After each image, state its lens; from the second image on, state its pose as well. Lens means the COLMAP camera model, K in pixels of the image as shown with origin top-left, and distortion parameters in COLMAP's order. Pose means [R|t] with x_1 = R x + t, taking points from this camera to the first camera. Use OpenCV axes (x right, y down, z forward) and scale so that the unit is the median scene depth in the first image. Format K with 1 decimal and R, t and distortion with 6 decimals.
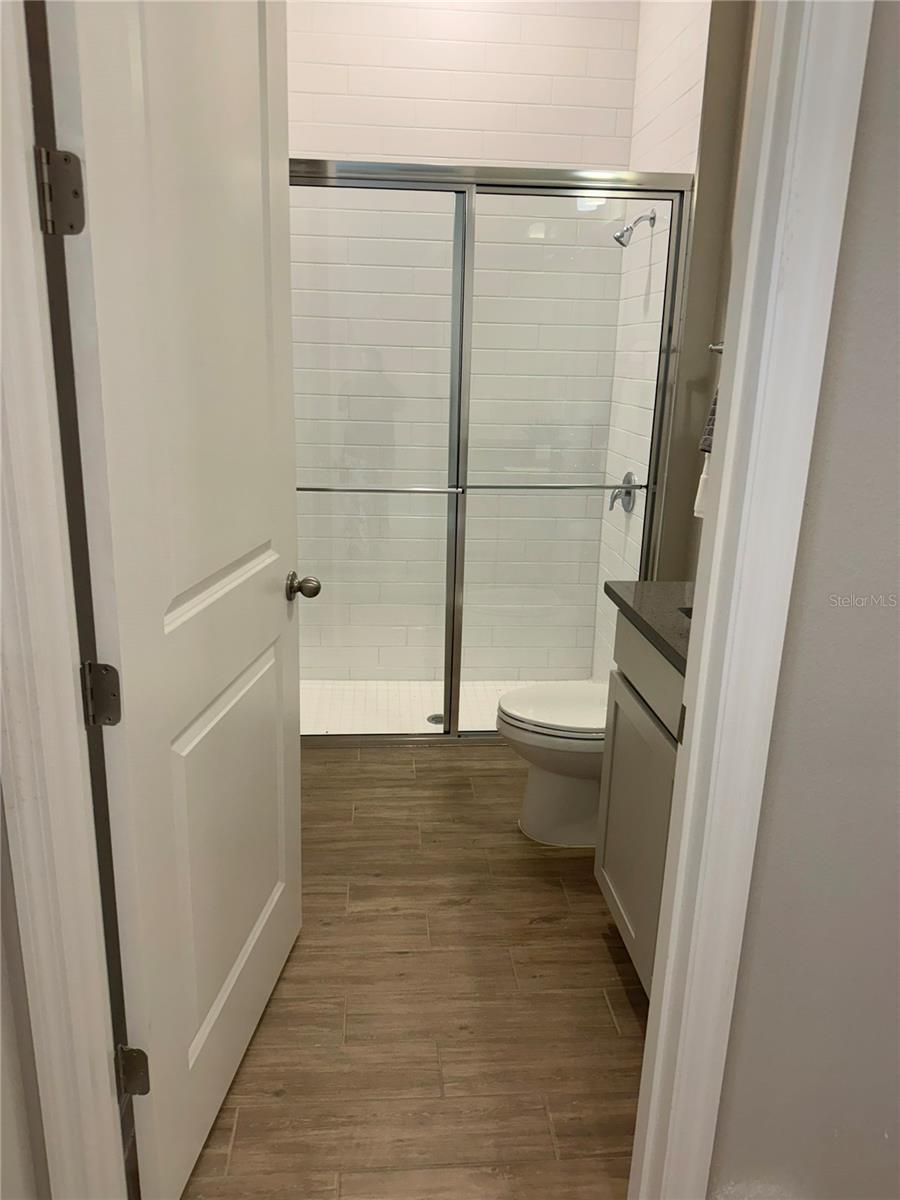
lens RADIAL K [[850.2, 0, 446.5], [0, 850.2, 588.7], [0, 0, 1]] dist [0.044901, -0.005101]
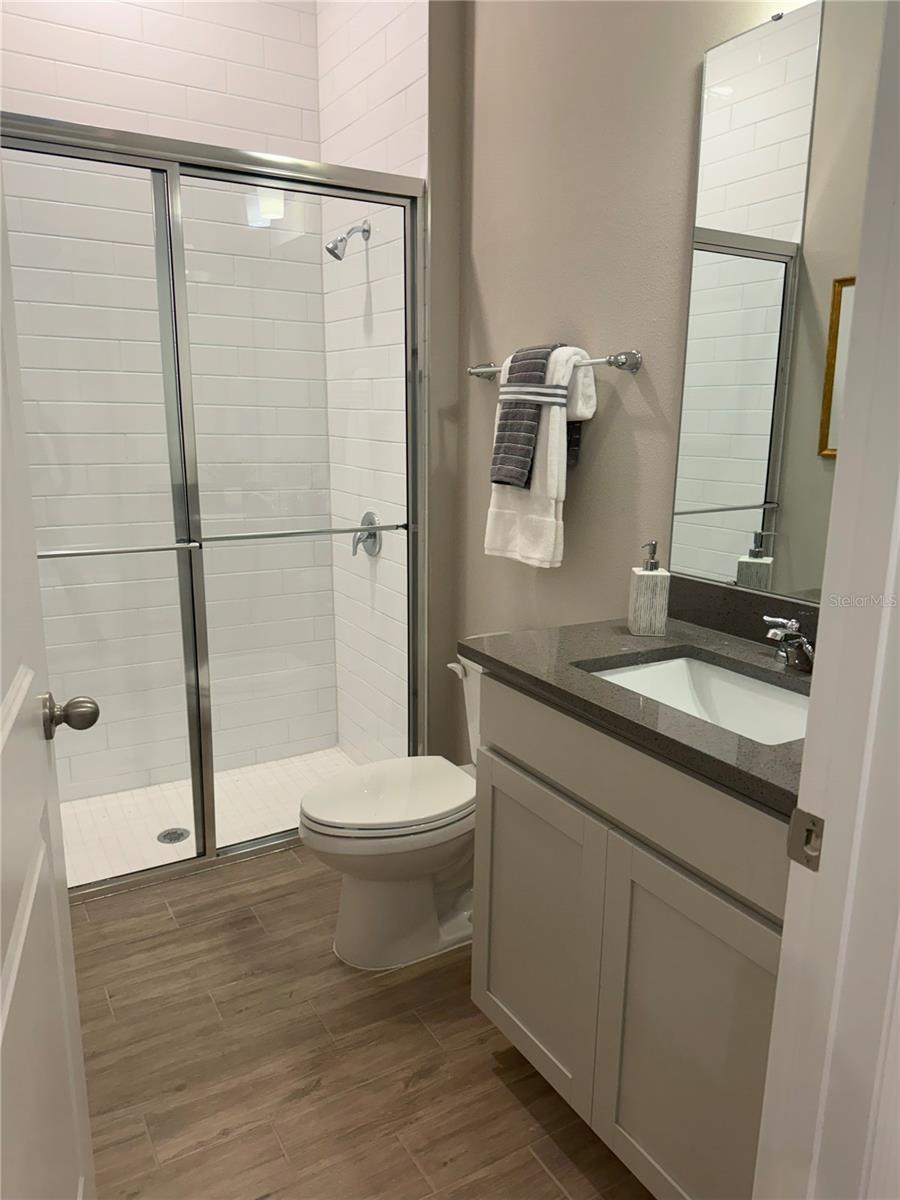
lens RADIAL K [[852.6, 0, 444.9], [0, 852.6, 601.6], [0, 0, 1]] dist [0.059313, -0.067684]
pose [[0.897033, -0.112902, 0.427300, -0.129049], [0.129018, 0.991603, -0.008845, -0.031372], [-0.422714, 0.063064, 0.904066, 0.199549]]
